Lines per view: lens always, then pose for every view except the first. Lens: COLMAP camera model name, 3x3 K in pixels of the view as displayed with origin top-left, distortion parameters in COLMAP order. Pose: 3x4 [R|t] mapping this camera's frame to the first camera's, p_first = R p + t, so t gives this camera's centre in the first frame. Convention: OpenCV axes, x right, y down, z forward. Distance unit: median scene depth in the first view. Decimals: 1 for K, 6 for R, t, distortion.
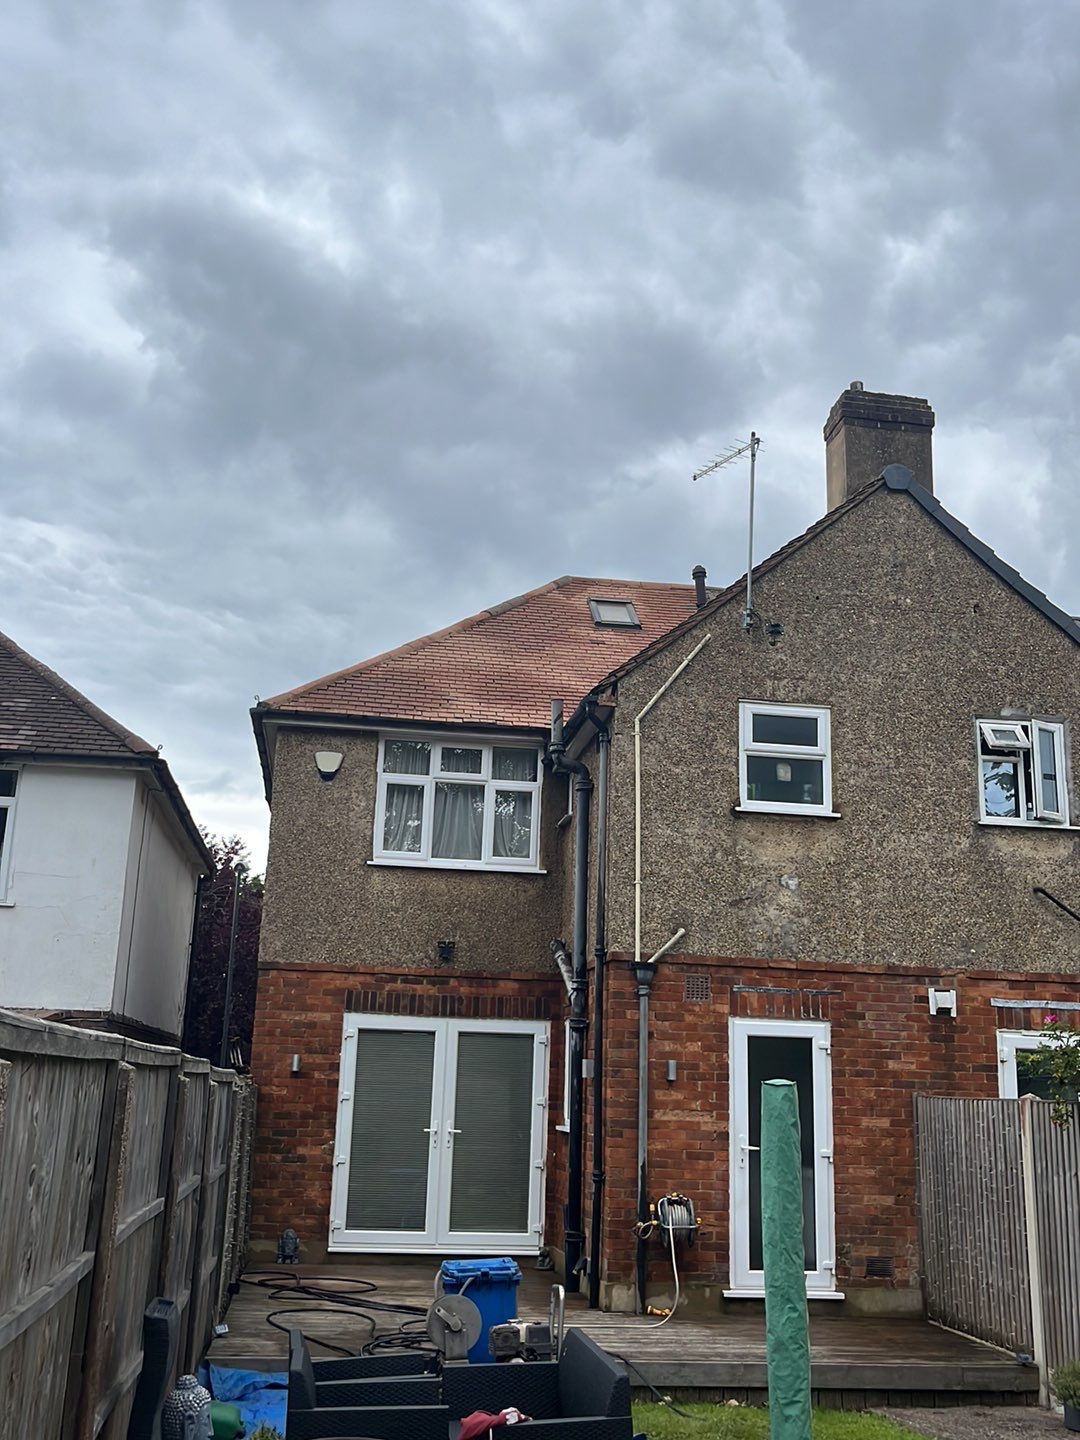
lens RADIAL K [[1465.5, 0, 549.3], [0, 1465.5, 689.5], [0, 0, 1]] dist [0.023993, 0.000000]
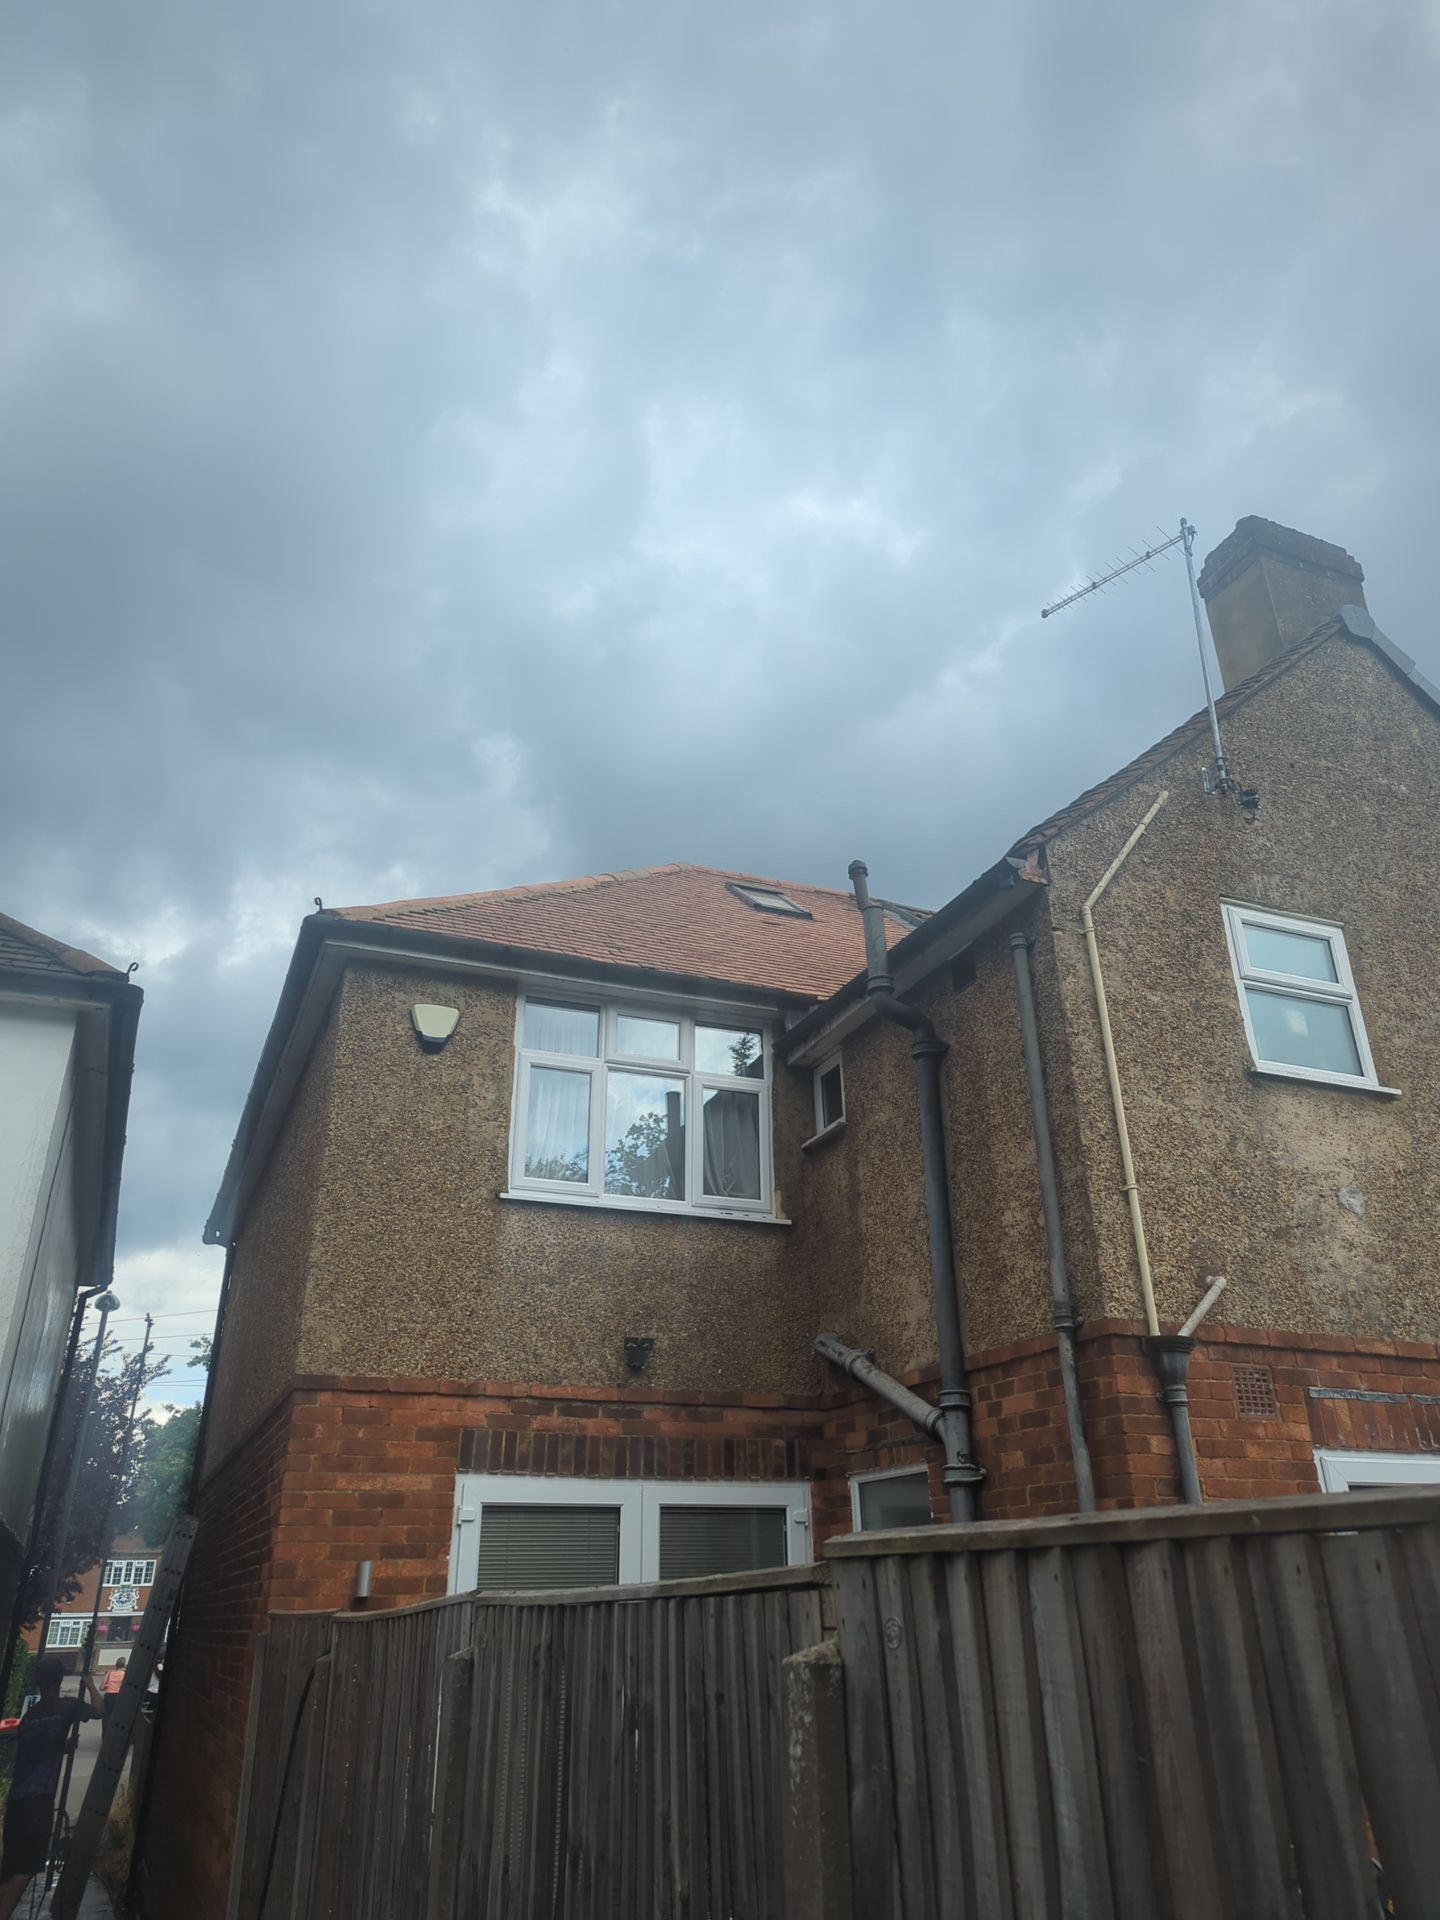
lens RADIAL K [[1388.1, 0, 742.3], [0, 1388.1, 927.2], [0, 0, 1]] dist [0.060611, -0.040248]
pose [[0.967015, 0.072516, 0.244181, -0.193939], [-0.026882, 0.982321, -0.185264, 0.127324], [-0.253298, 0.172589, 0.951868, 0.495980]]
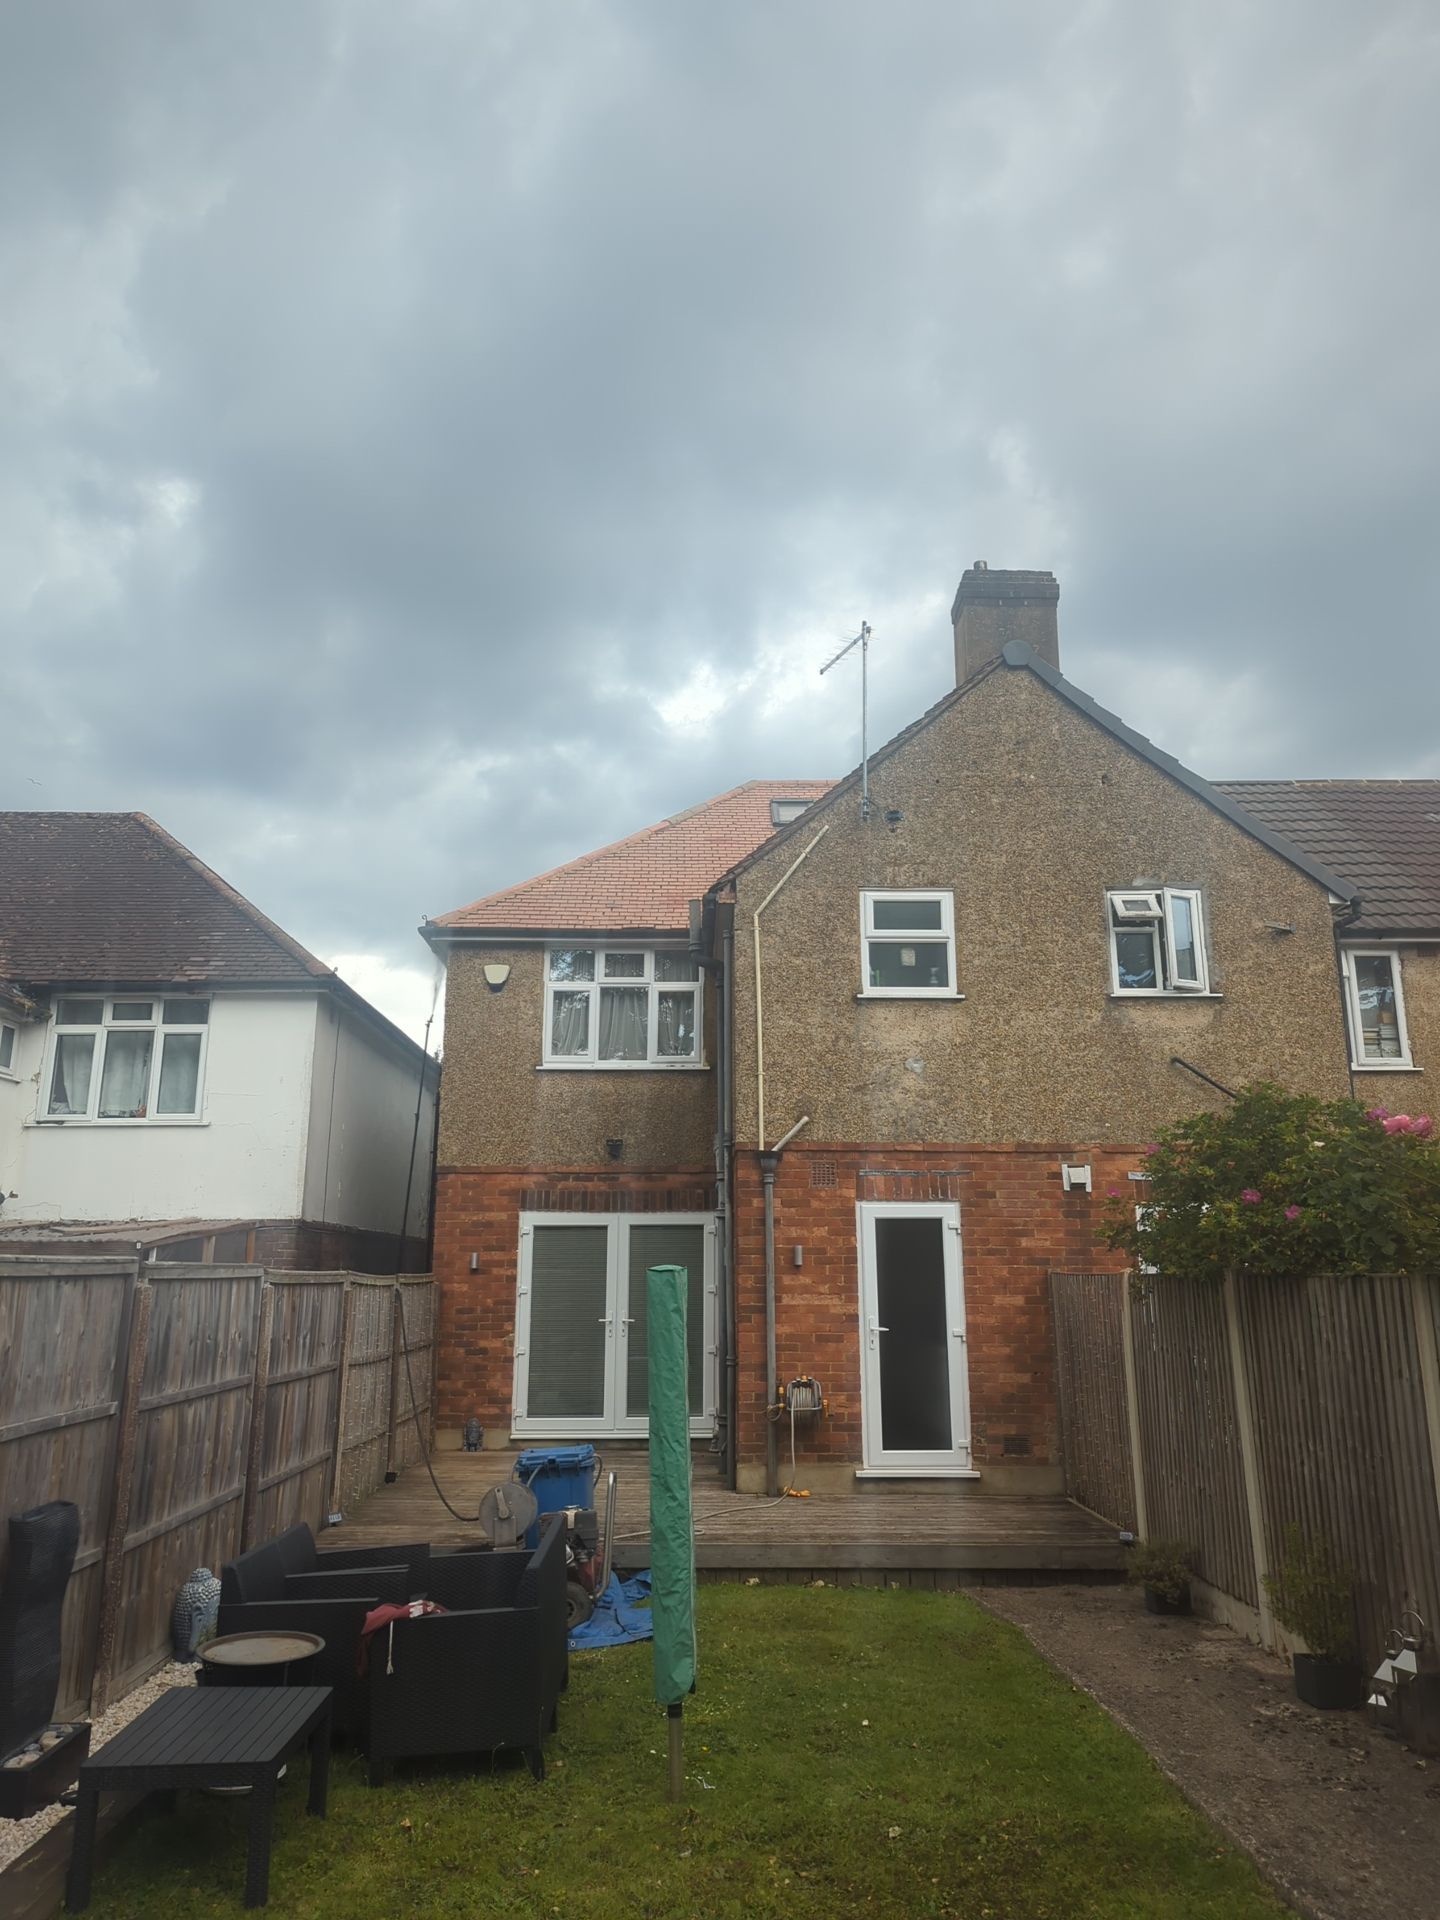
lens RADIAL K [[1388.1, 0, 704.2], [0, 1388.1, 932.4], [0, 0, 1]] dist [0.060611, -0.040248]
pose [[0.990823, -0.062986, -0.119590, 0.133410], [0.065735, 0.997653, 0.019182, 0.011898], [0.118101, -0.026867, 0.992638, 0.036181]]
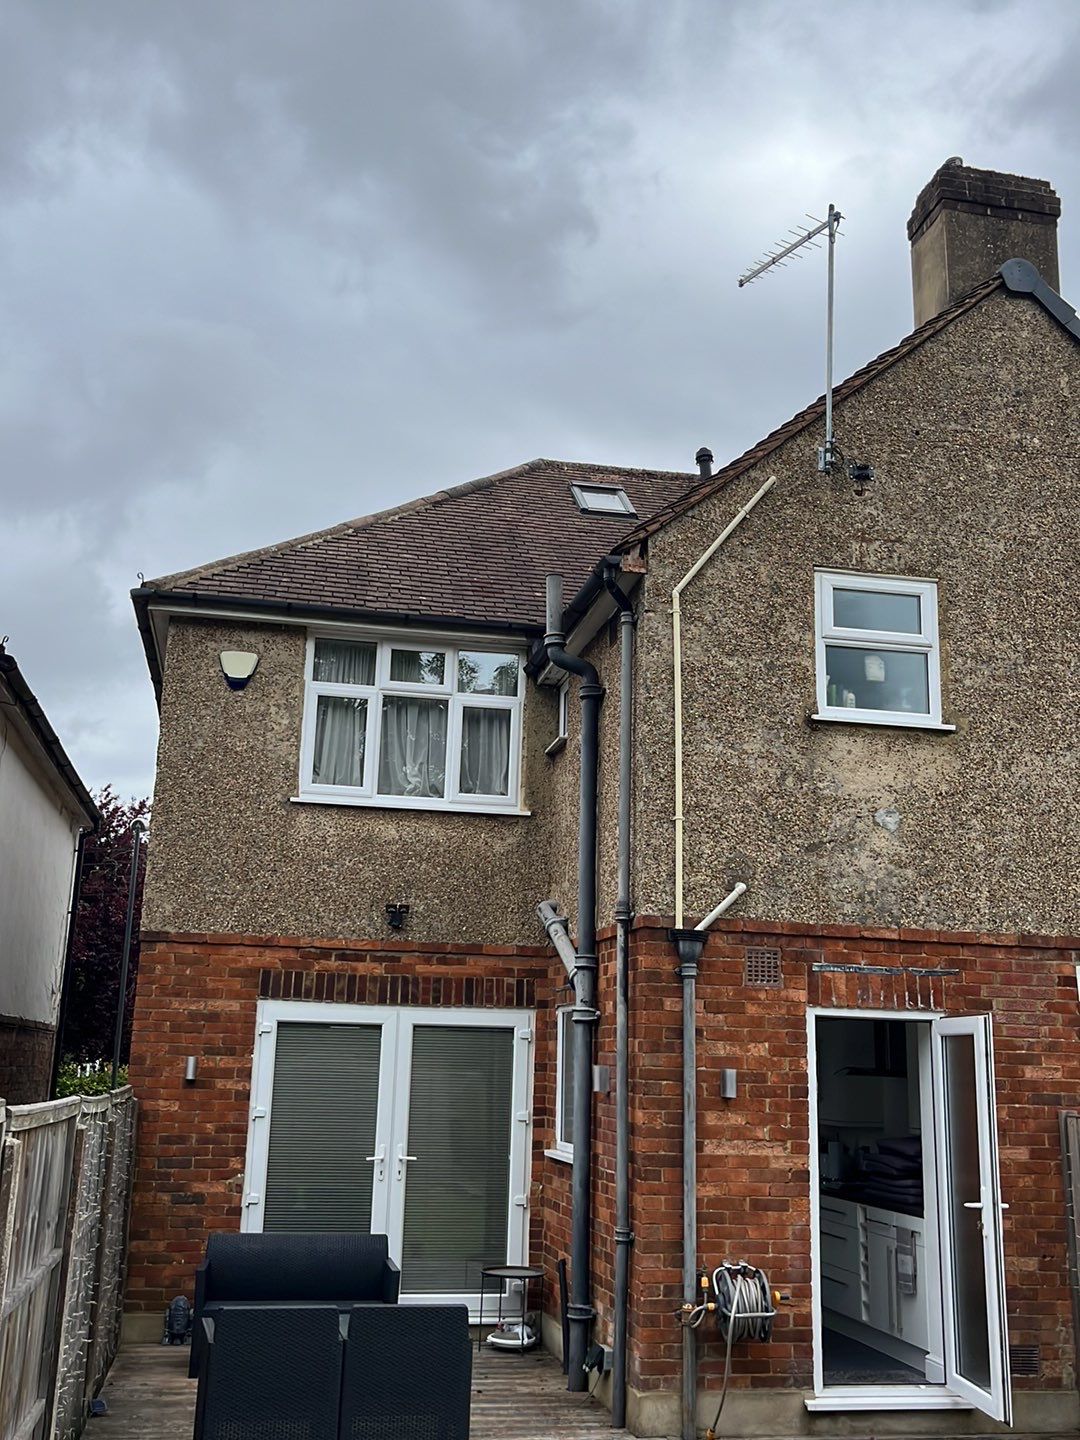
lens RADIAL K [[1465.5, 0, 555.7], [0, 1465.5, 710.2], [0, 0, 1]] dist [0.023993, 0.000000]
pose [[0.998389, 0.008418, 0.056115, -0.035949], [-0.010074, 0.999520, 0.029290, 0.055829], [-0.055841, -0.029808, 0.997995, 0.281223]]
